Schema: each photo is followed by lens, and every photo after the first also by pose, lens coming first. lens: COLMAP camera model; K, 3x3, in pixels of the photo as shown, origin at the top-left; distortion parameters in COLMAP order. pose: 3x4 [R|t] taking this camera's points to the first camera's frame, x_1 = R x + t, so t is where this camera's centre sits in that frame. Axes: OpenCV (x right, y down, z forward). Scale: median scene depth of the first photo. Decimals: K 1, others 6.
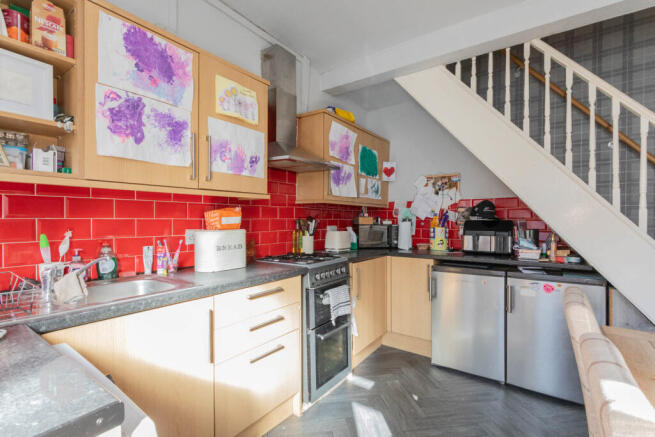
lens RADIAL K [[309.5, 0, 328.7], [0, 309.5, 220.2], [0, 0, 1]] dist [-0.000884, 0.001179]
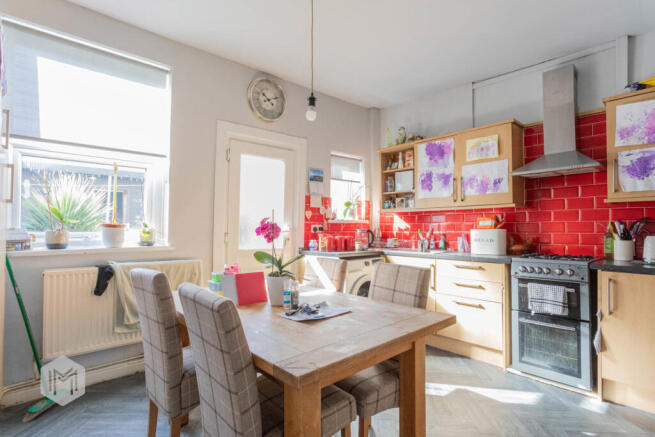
lens RADIAL K [[343.7, 0, 325.0], [0, 343.7, 218.7], [0, 0, 1]] dist [0.000090, 0.000230]
pose [[-0.228020, -0.028914, -0.973227, 1.706093], [-0.007385, 0.999582, -0.027966, 0.035028], [0.973628, 0.000810, -0.228138, 0.659672]]
